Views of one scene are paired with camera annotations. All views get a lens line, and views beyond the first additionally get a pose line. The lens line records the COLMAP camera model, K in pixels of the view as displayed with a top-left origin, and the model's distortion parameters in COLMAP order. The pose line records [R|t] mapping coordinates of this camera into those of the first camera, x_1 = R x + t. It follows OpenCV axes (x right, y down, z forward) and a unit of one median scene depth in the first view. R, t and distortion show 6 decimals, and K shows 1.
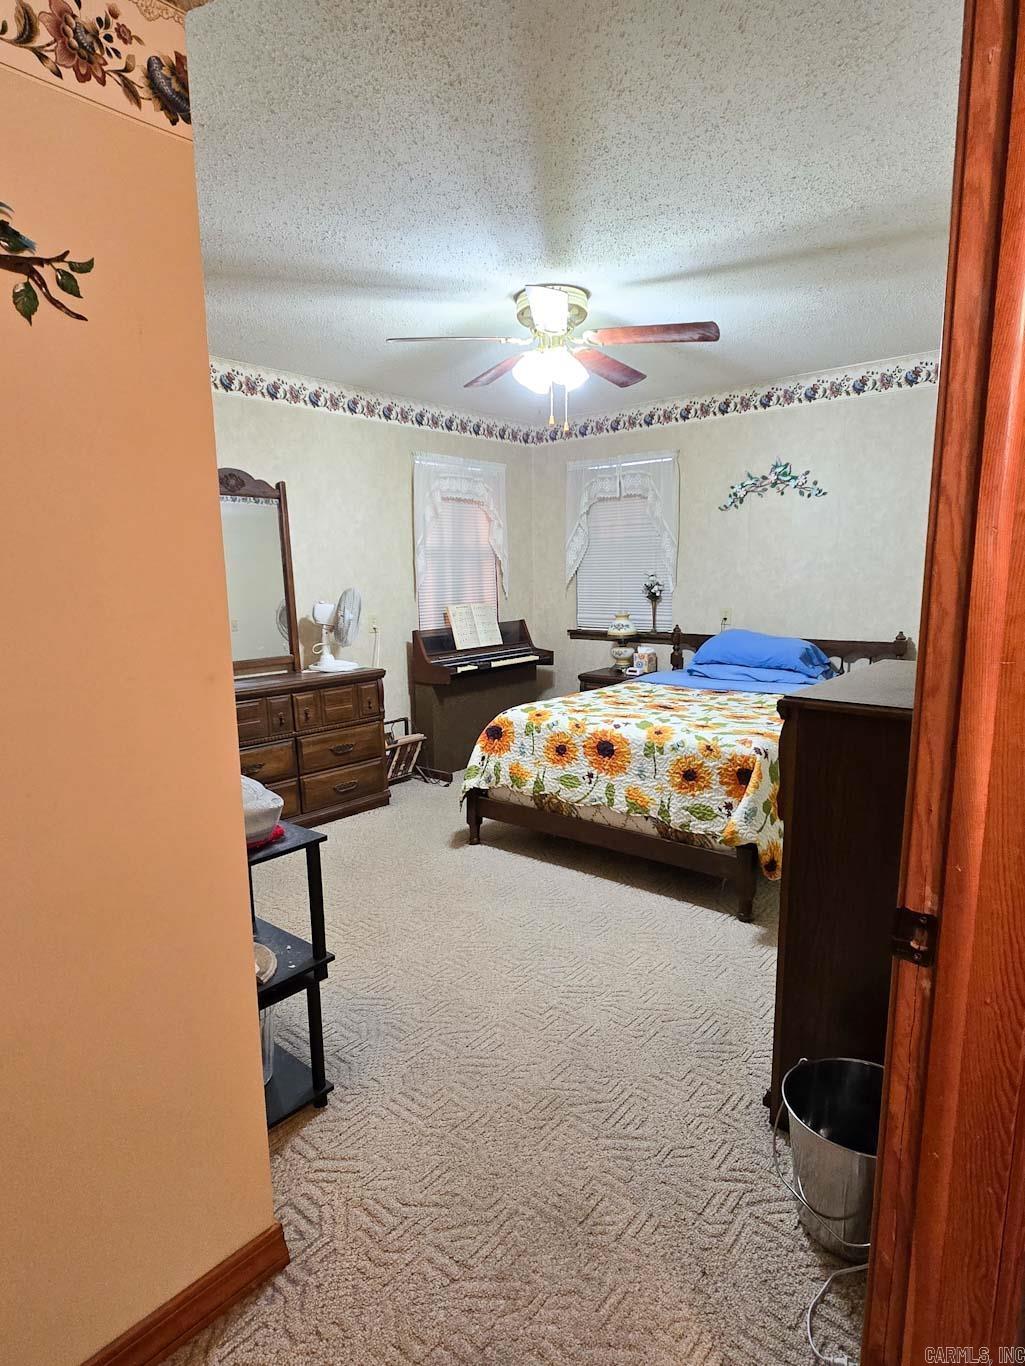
lens RADIAL K [[763.2, 0, 477.6], [0, 763.2, 683.6], [0, 0, 1]] dist [-0.003443, -0.002269]
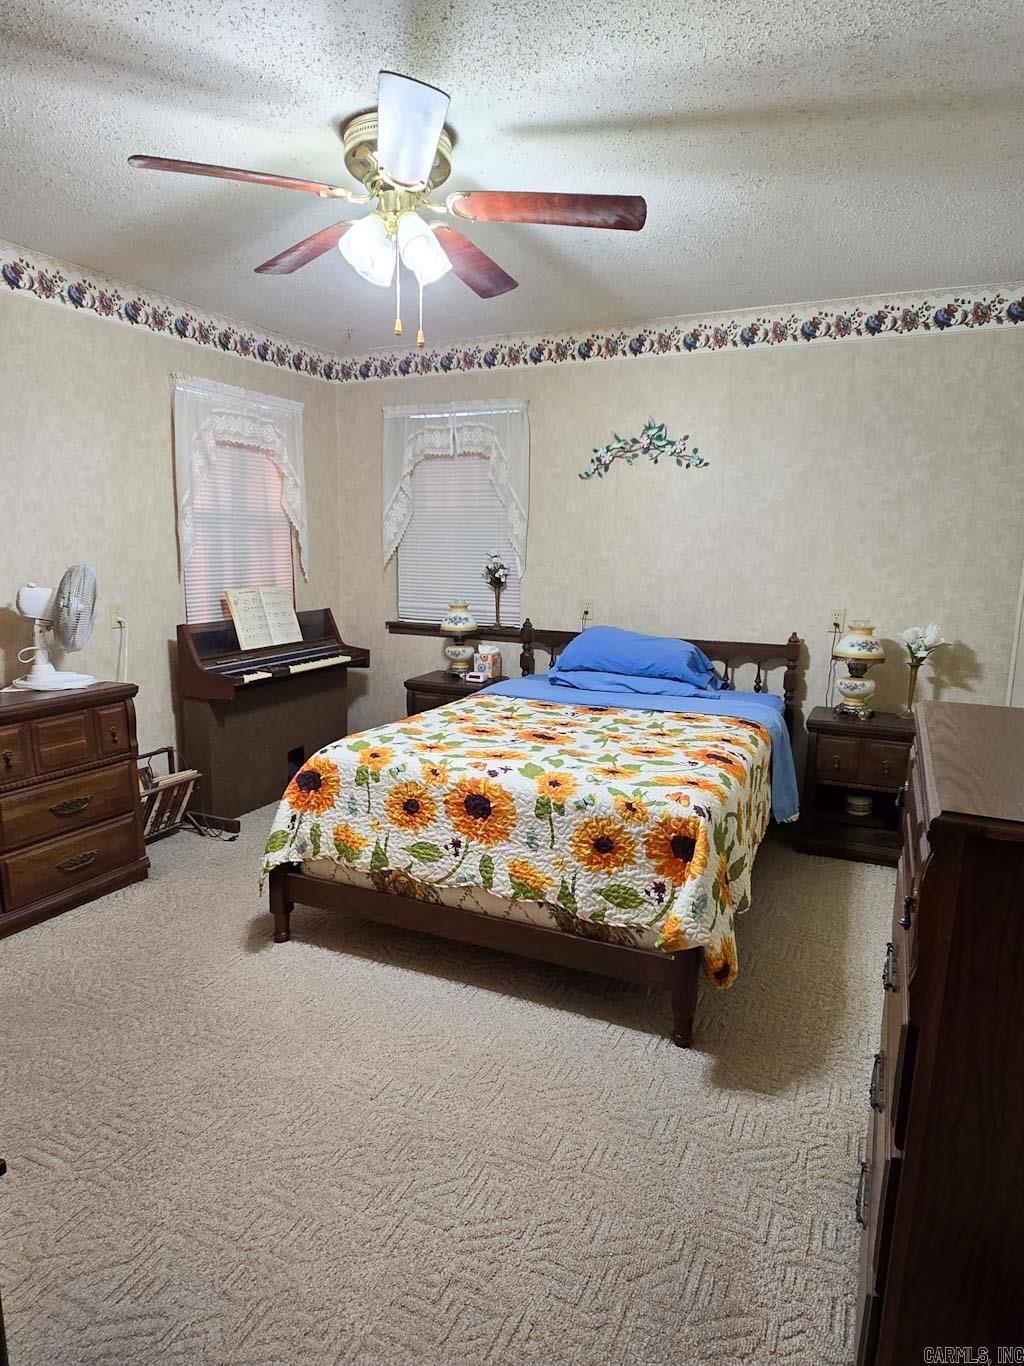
lens RADIAL K [[781.6, 0, 477.5], [0, 781.6, 675.3], [0, 0, 1]] dist [-0.003049, 0.000249]
pose [[0.957620, -0.018192, 0.287459, -0.031217], [0.011513, 0.999623, 0.024909, -0.043318], [-0.287804, -0.020543, 0.957469, 0.250994]]
